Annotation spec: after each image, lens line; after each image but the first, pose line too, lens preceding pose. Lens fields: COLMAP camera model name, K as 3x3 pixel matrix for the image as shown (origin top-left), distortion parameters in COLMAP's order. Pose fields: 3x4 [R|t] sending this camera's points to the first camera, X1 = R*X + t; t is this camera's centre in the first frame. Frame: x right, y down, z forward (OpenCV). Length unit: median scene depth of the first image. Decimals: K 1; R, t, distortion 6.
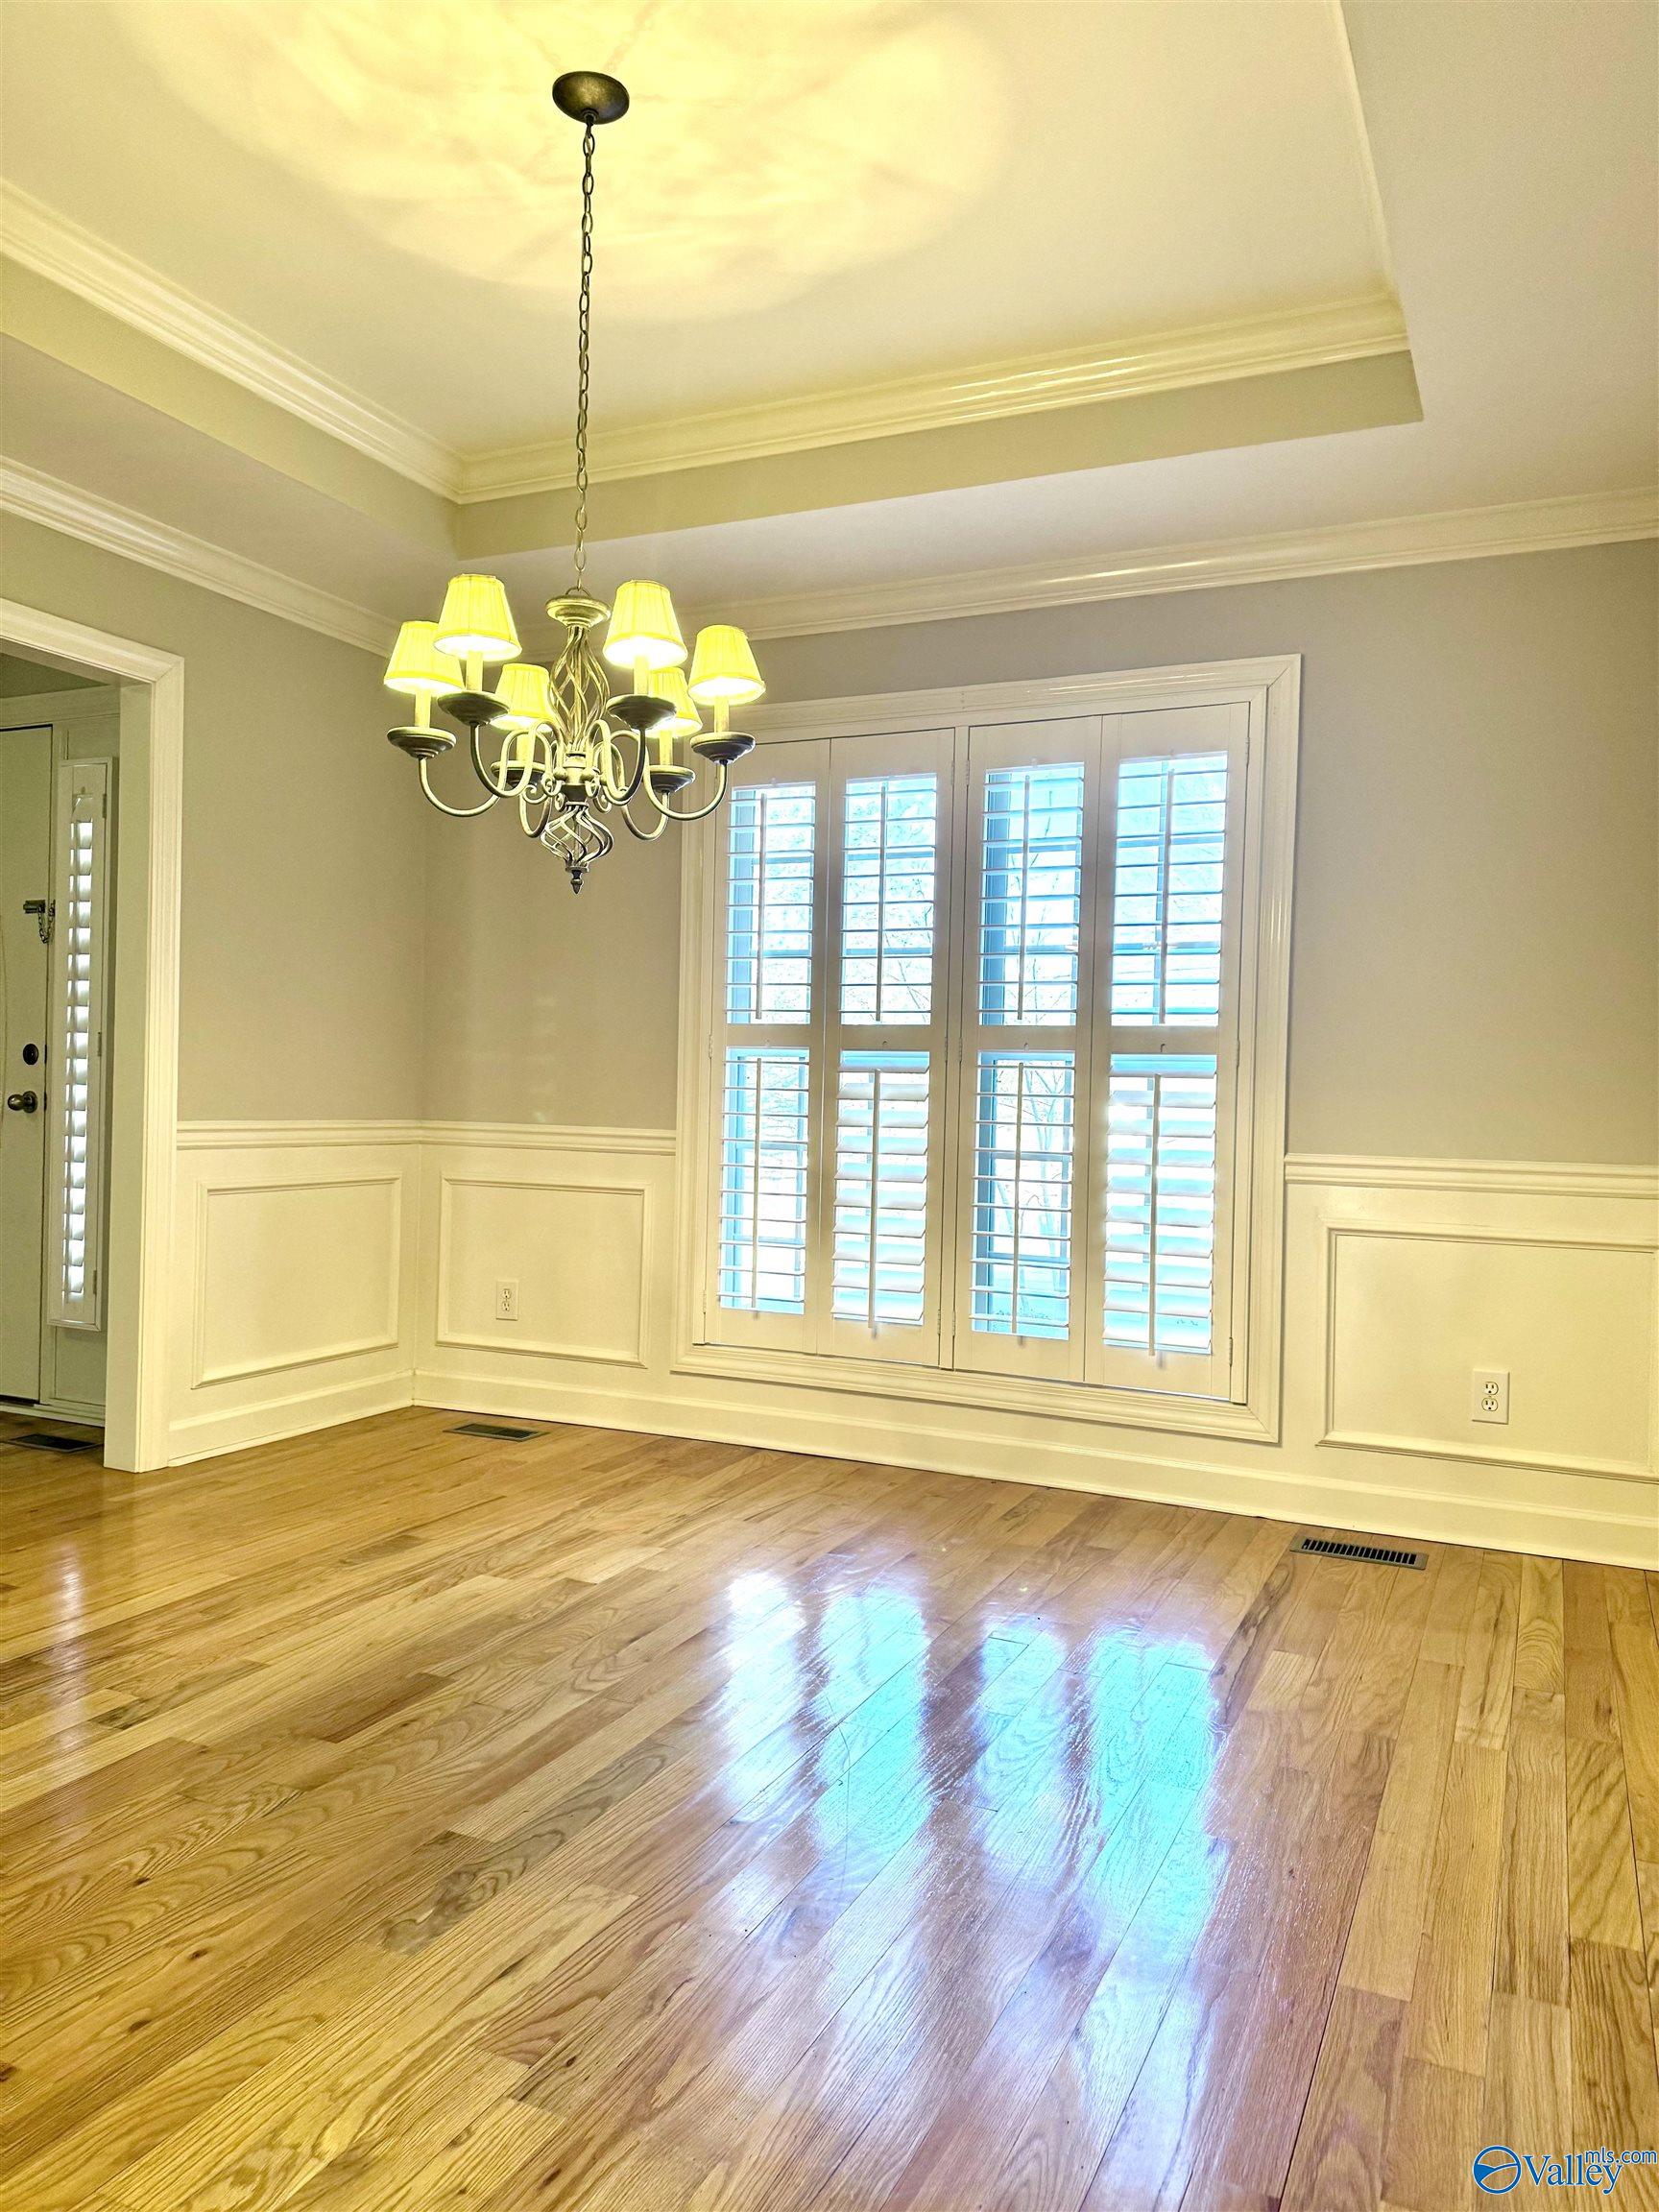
lens RADIAL K [[1555.7, 0, 829.5], [0, 1555.7, 1106.0], [0, 0, 1]] dist [0.048984, -0.064770]
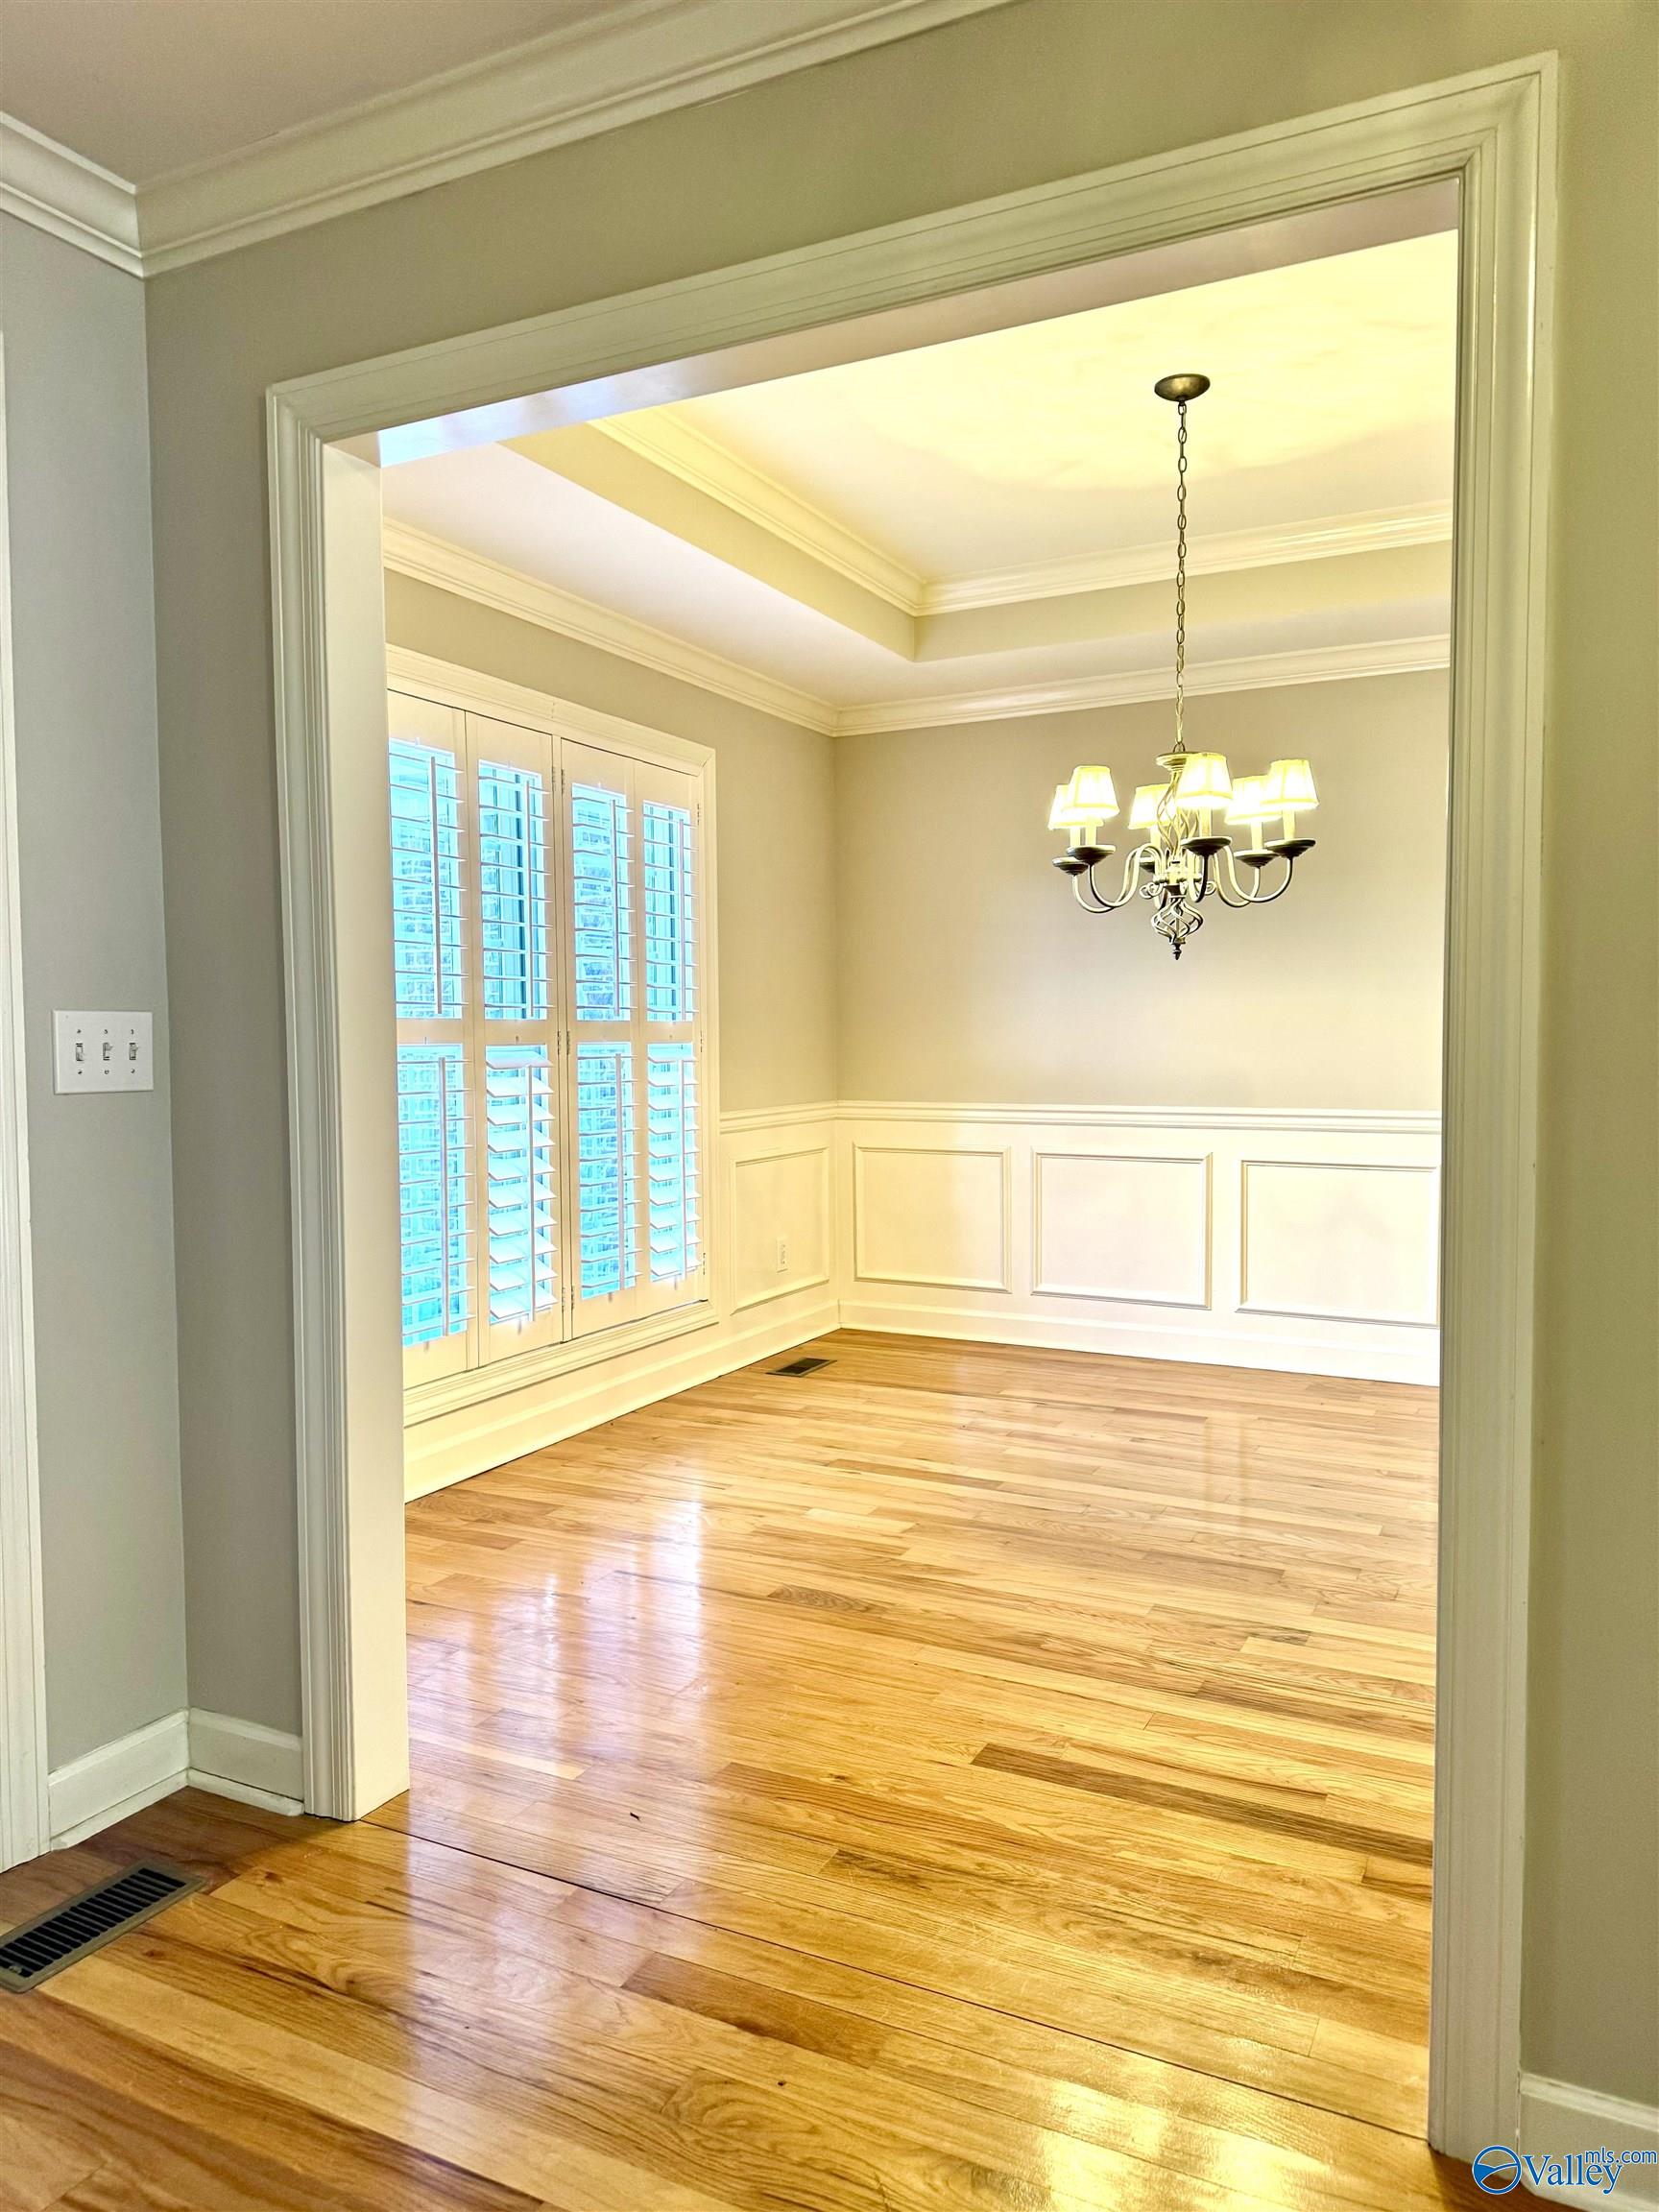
lens RADIAL K [[1555.7, 0, 829.5], [0, 1555.7, 1106.0], [0, 0, 1]] dist [0.048984, -0.064770]
pose [[0.036123, -0.073622, 0.996632, -1.331556], [0.008267, 0.997271, 0.073370, -0.093026], [-0.999313, 0.005589, 0.036633, 1.057347]]
